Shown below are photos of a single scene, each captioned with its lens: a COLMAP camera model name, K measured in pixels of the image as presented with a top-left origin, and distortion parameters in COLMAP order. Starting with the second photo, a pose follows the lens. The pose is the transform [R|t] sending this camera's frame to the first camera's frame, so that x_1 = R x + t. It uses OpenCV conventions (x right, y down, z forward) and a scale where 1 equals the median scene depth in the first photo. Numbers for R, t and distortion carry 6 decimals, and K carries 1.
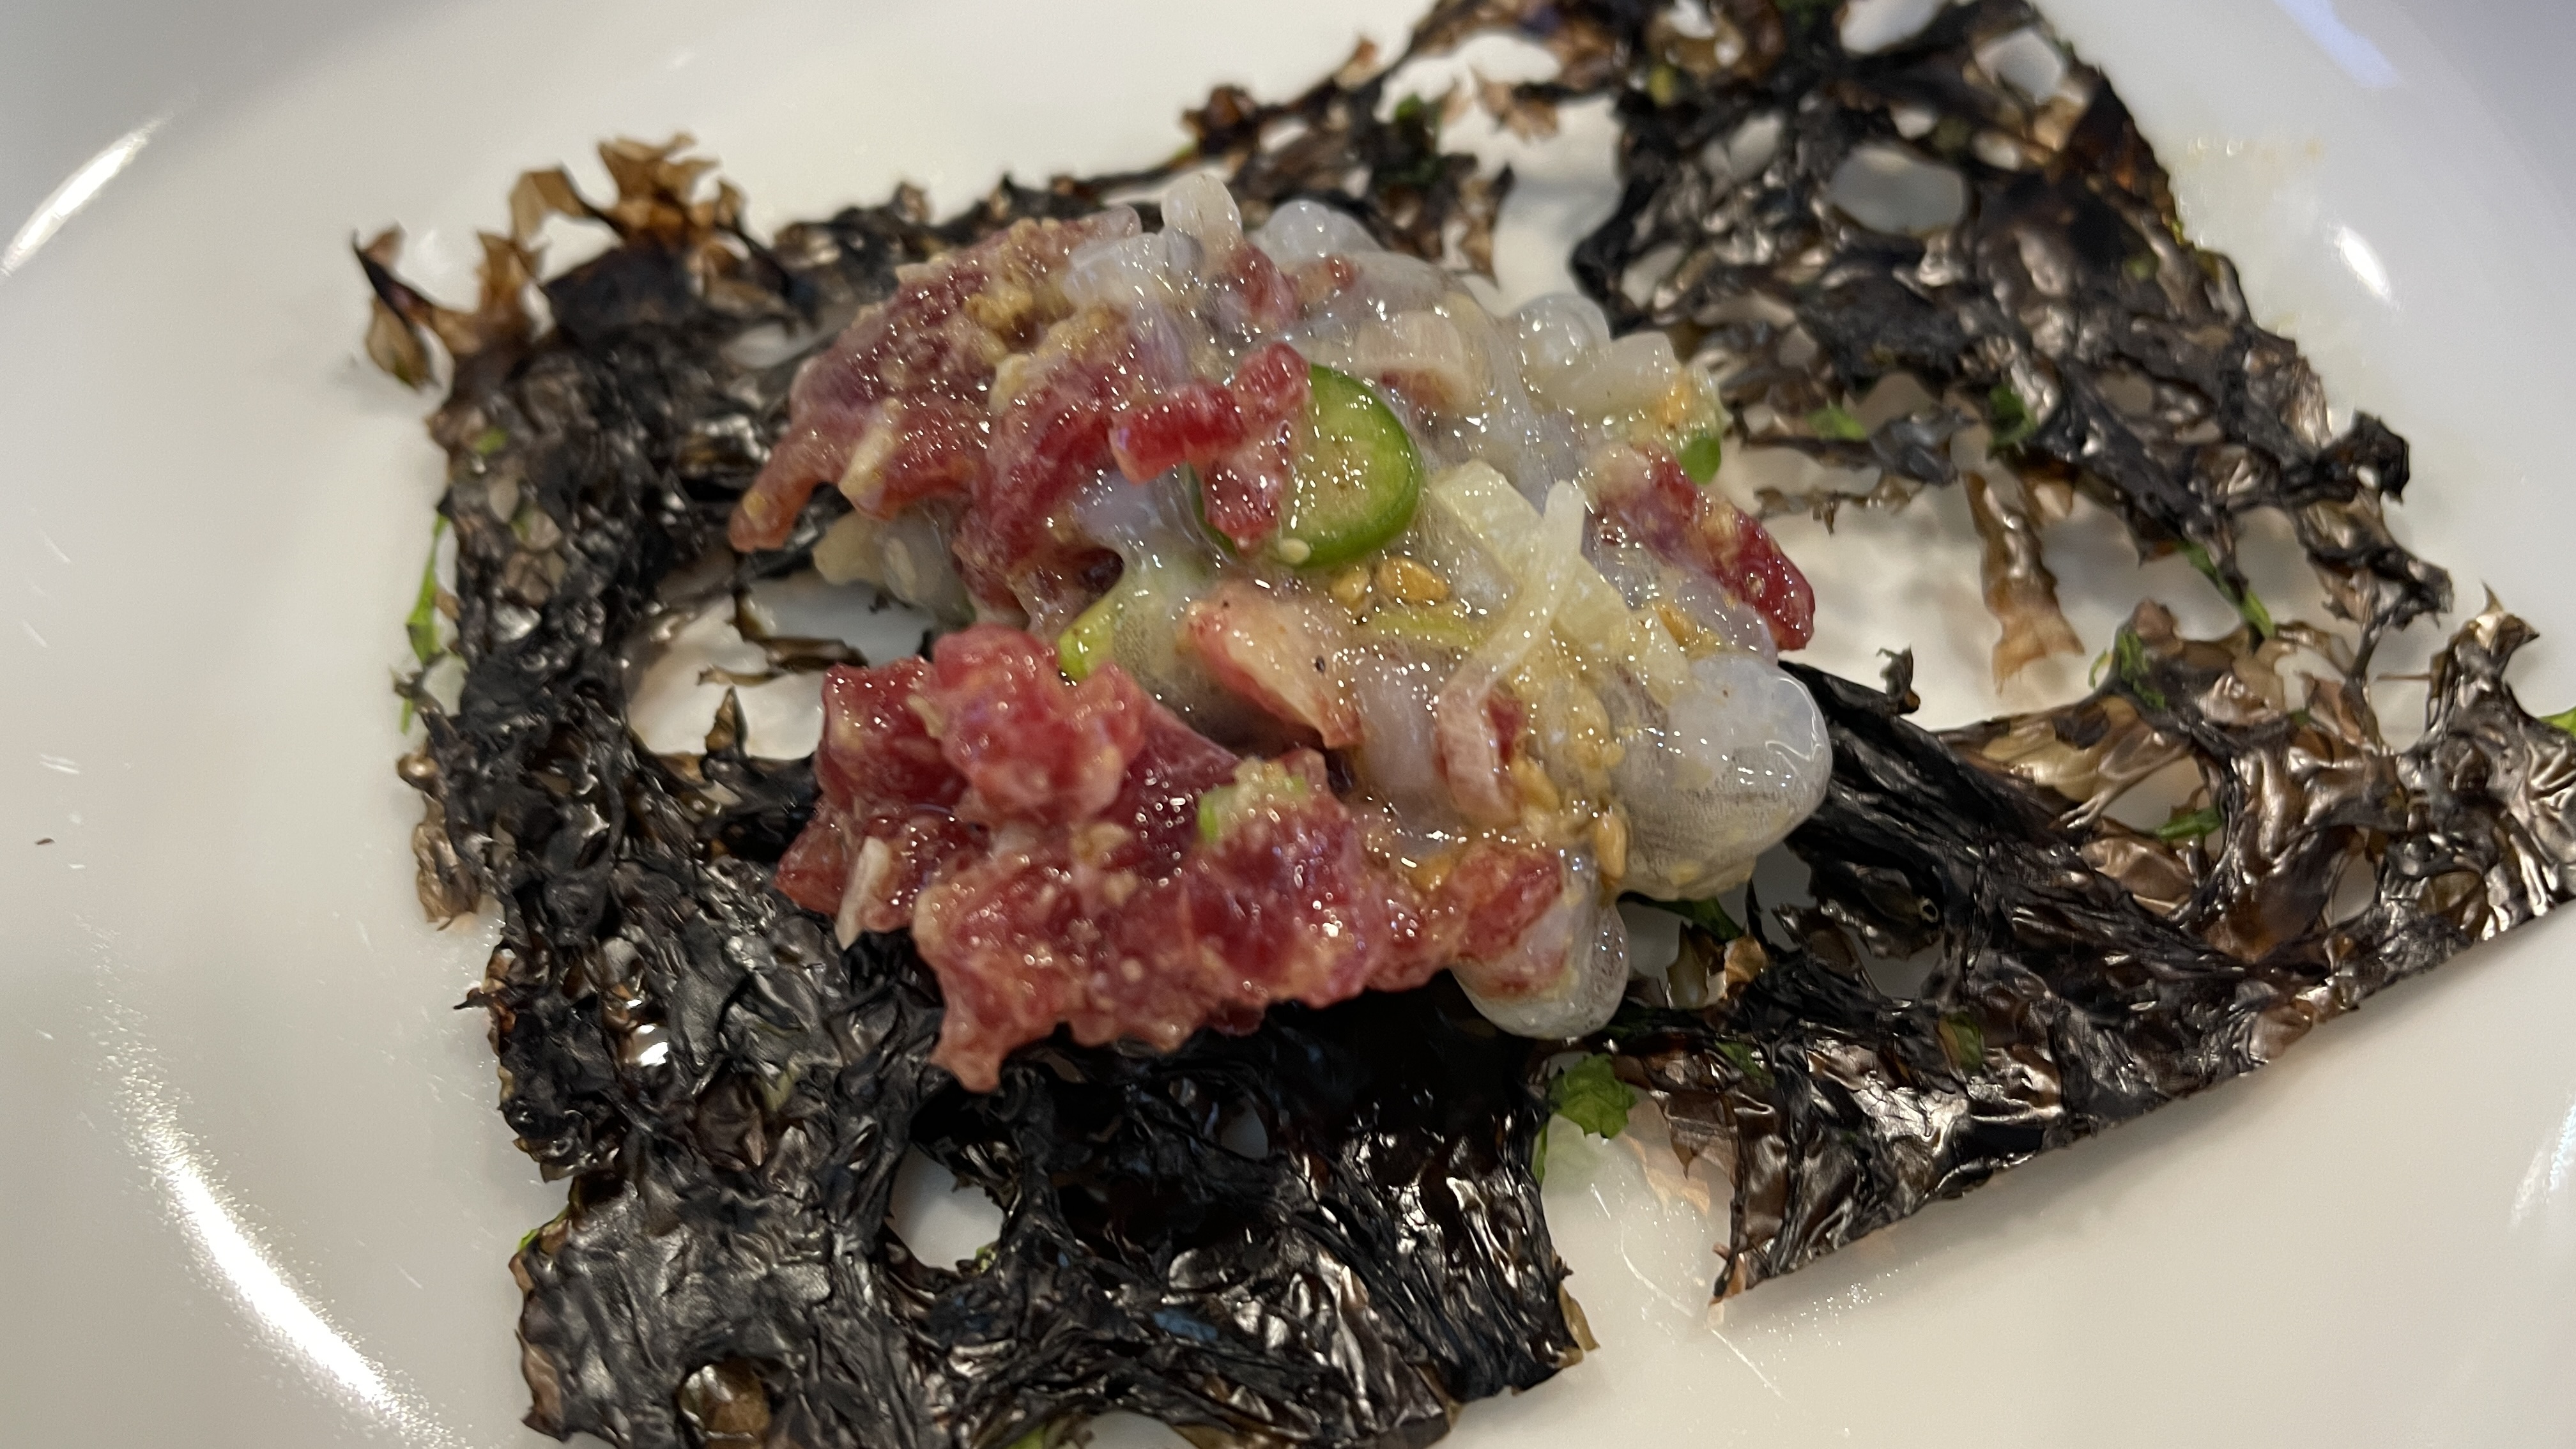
lens RADIAL K [[1980.5, 0, 1288.0], [0, 1980.5, 724.5], [0, 0, 1]] dist [0.070507, -0.262429]
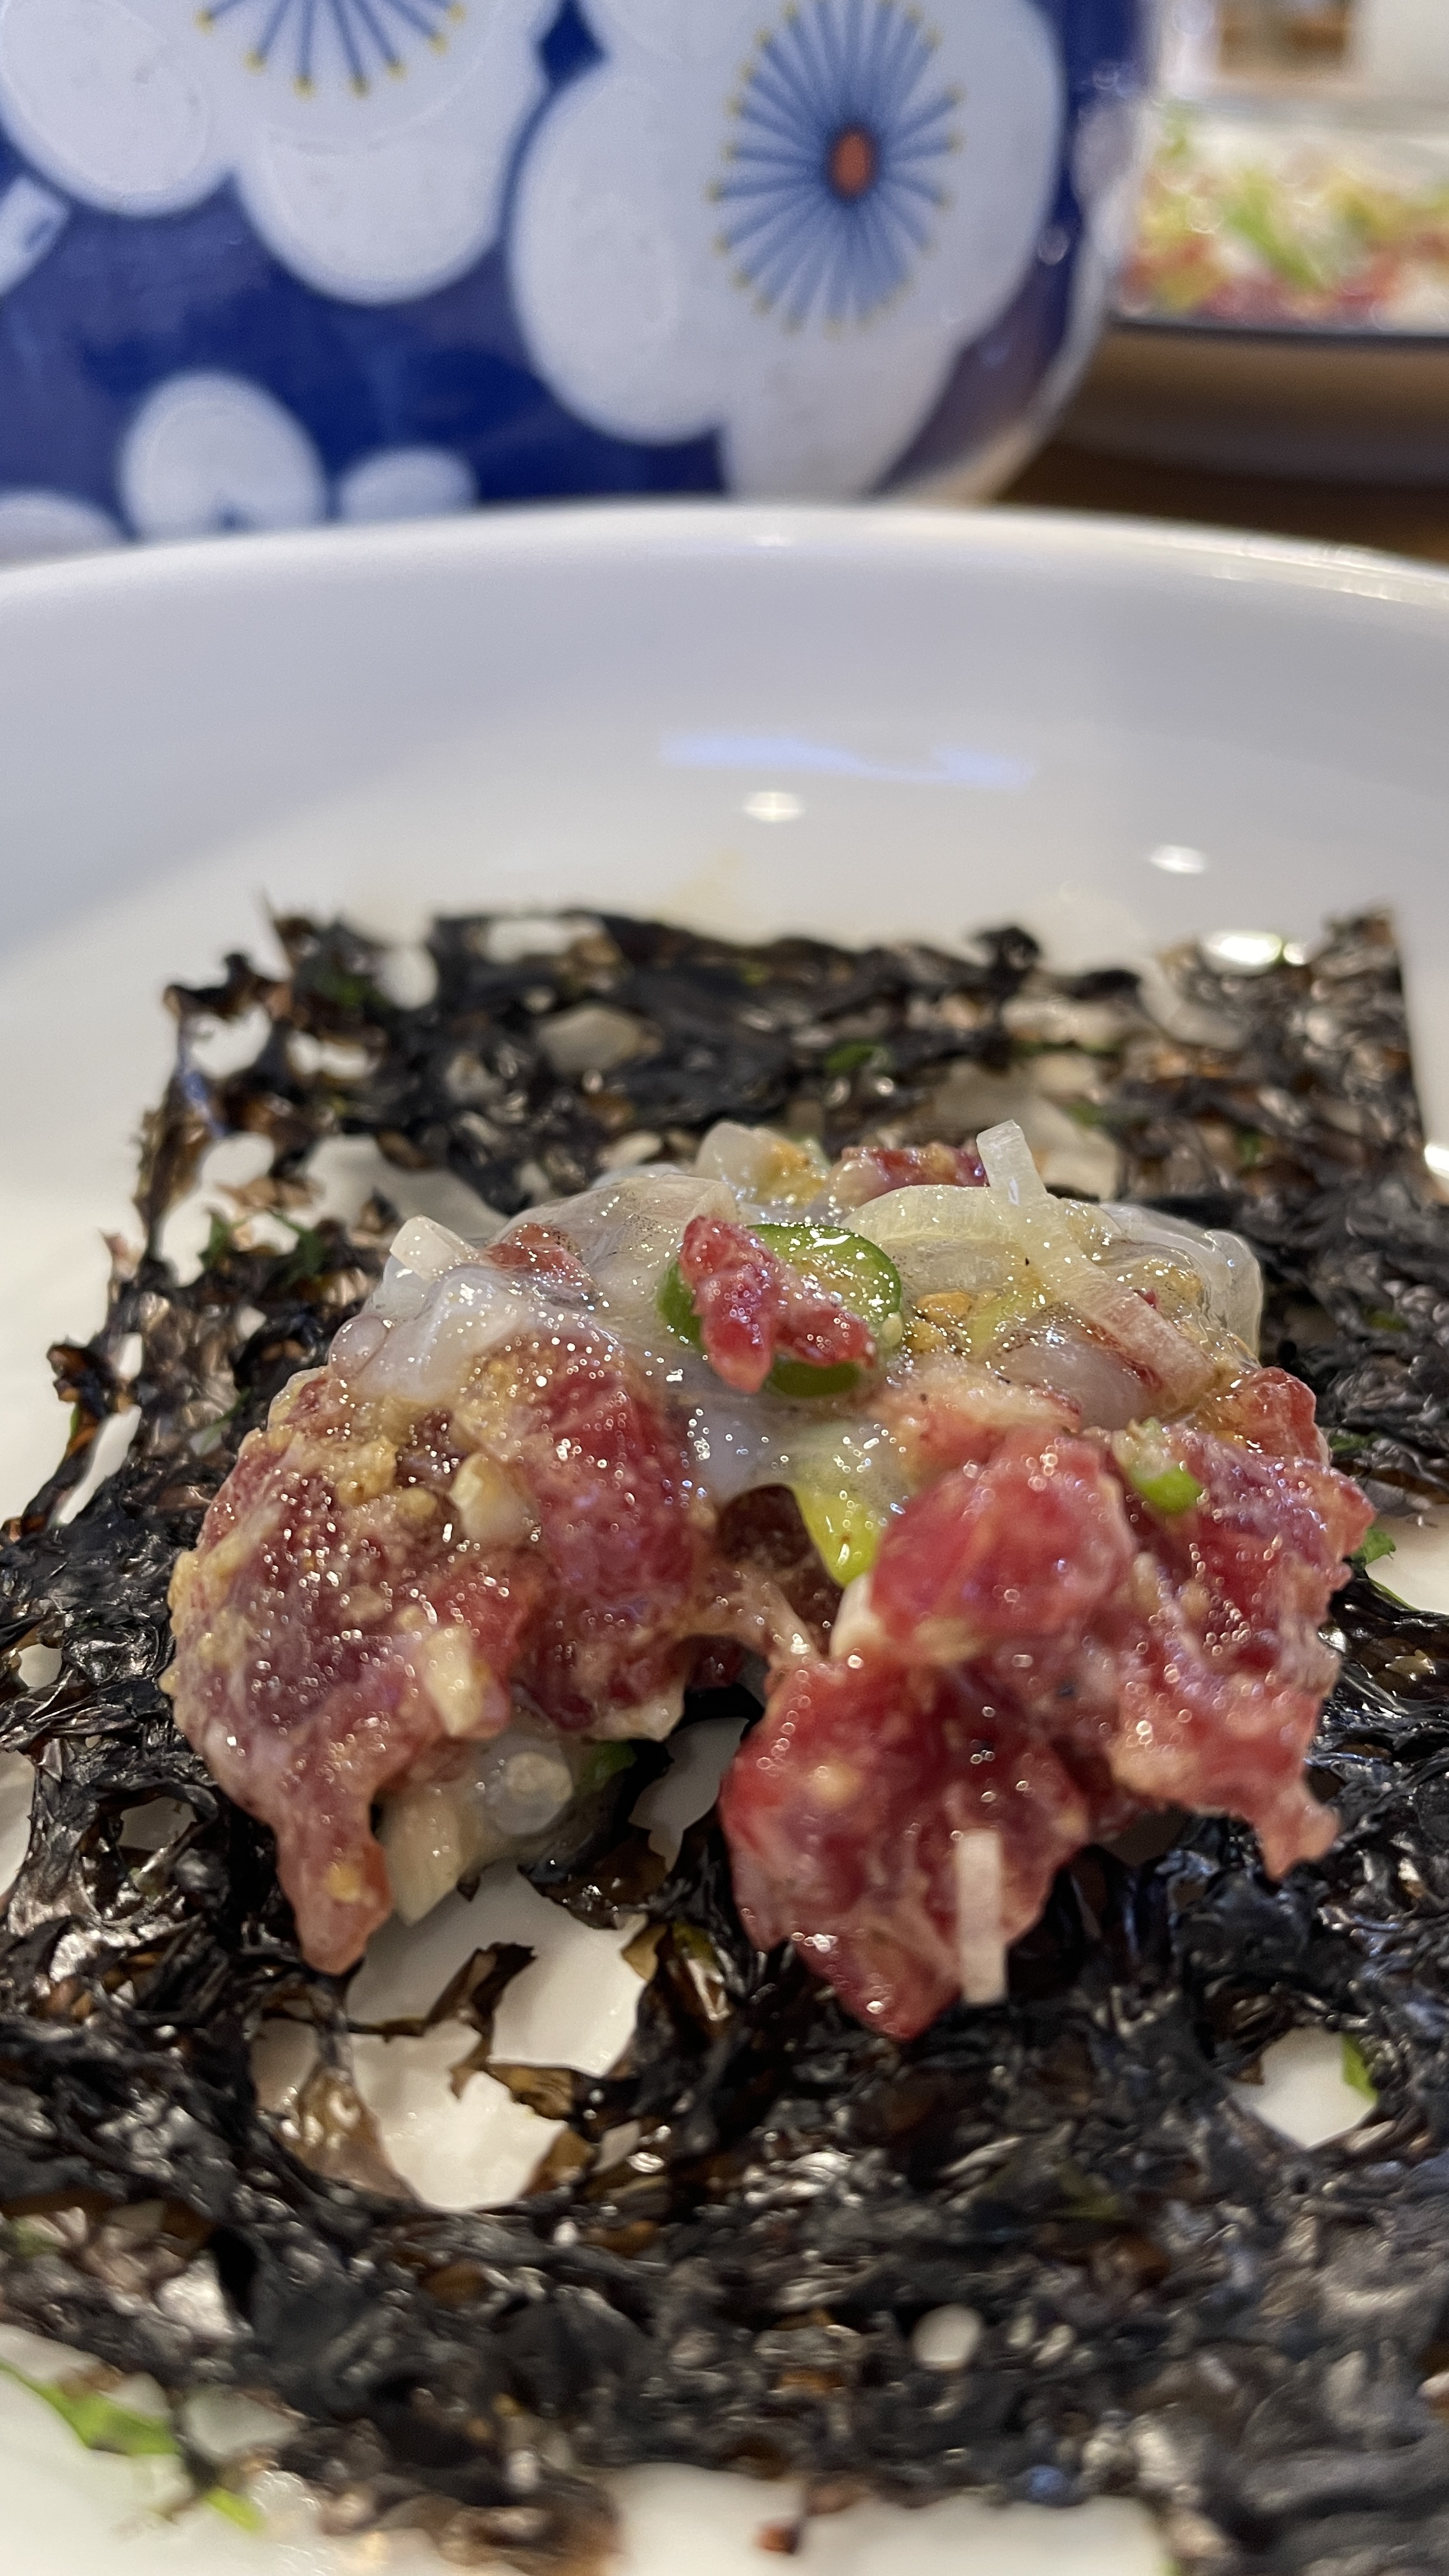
lens RADIAL K [[1980.5, 0, 648.4], [0, 1980.5, 1304.8], [0, 0, 1]] dist [0.070507, -0.262429]
pose [[0.469357, -0.542101, 0.697016, -0.699005], [0.756338, 0.654181, -0.000517, -0.181415], [-0.455694, 0.527422, 0.717056, 0.324072]]
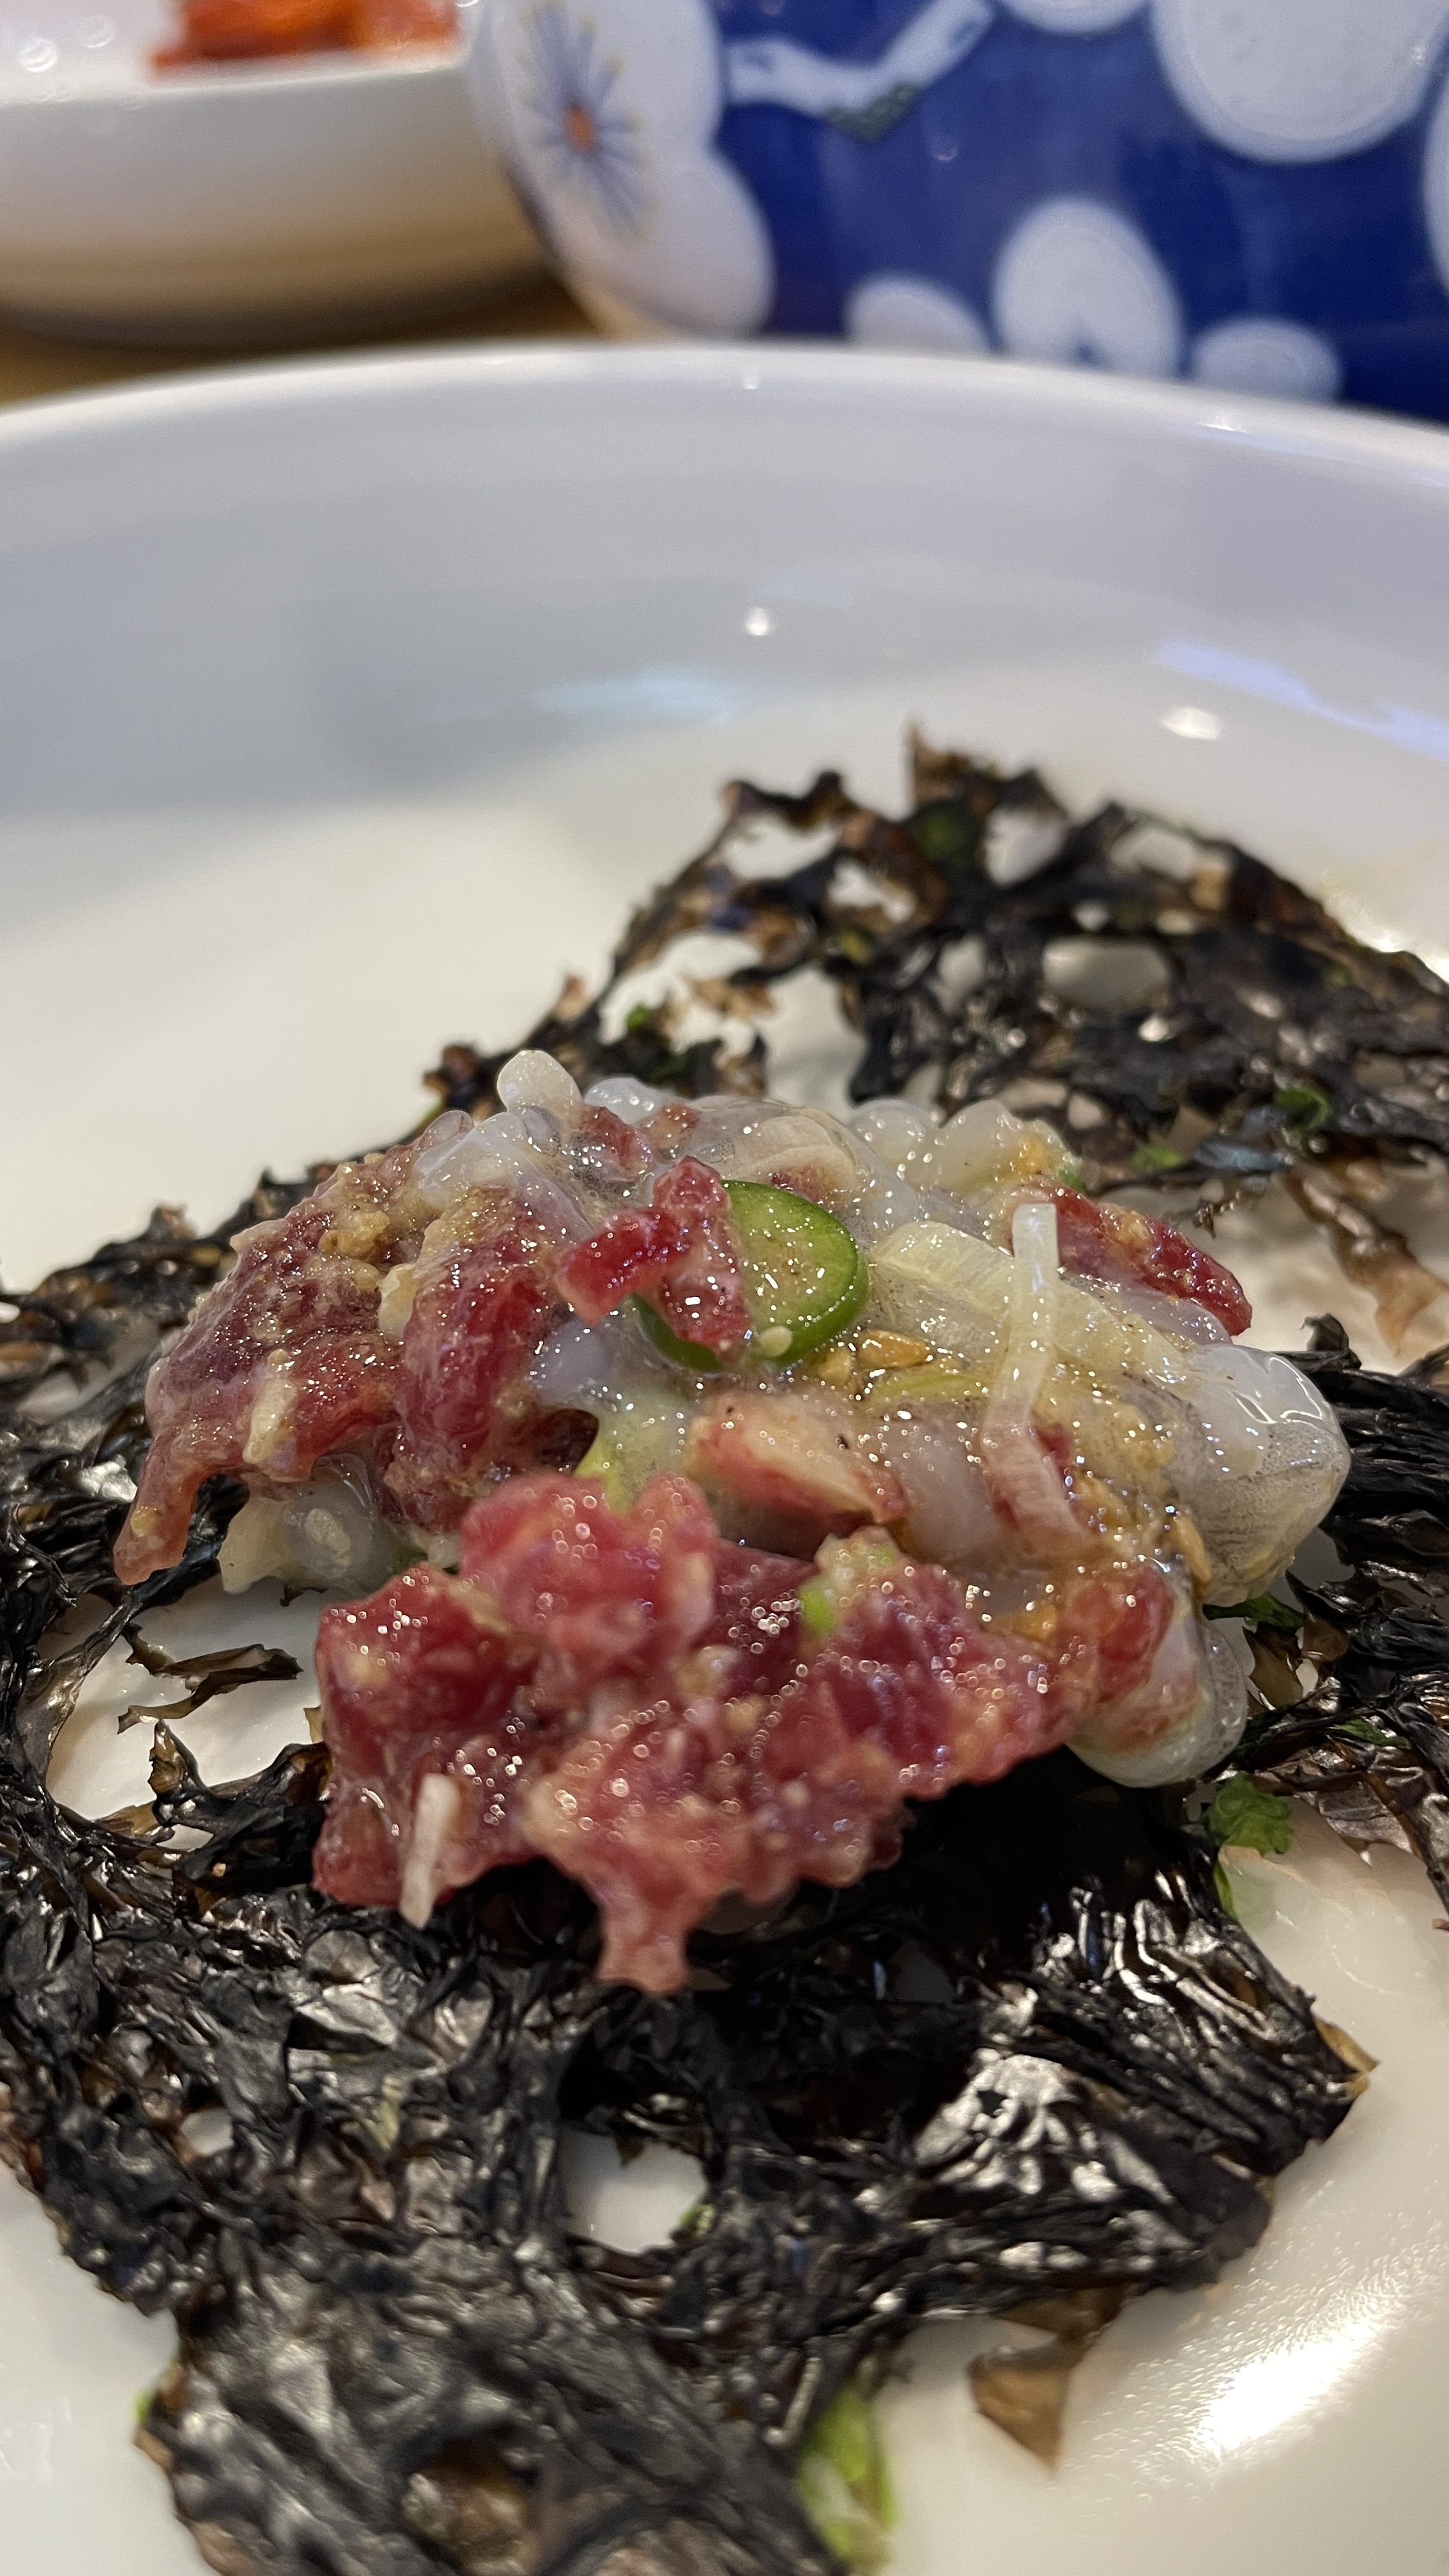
lens RADIAL K [[1976.6, 0, 724.5], [0, 1976.6, 1288.0], [0, 0, 1]] dist [-0.004654, -0.113151]
pose [[0.939896, -0.259230, 0.222249, -0.214013], [0.310522, 0.919623, -0.240562, 0.104036], [-0.142024, 0.295117, 0.944847, 0.094129]]
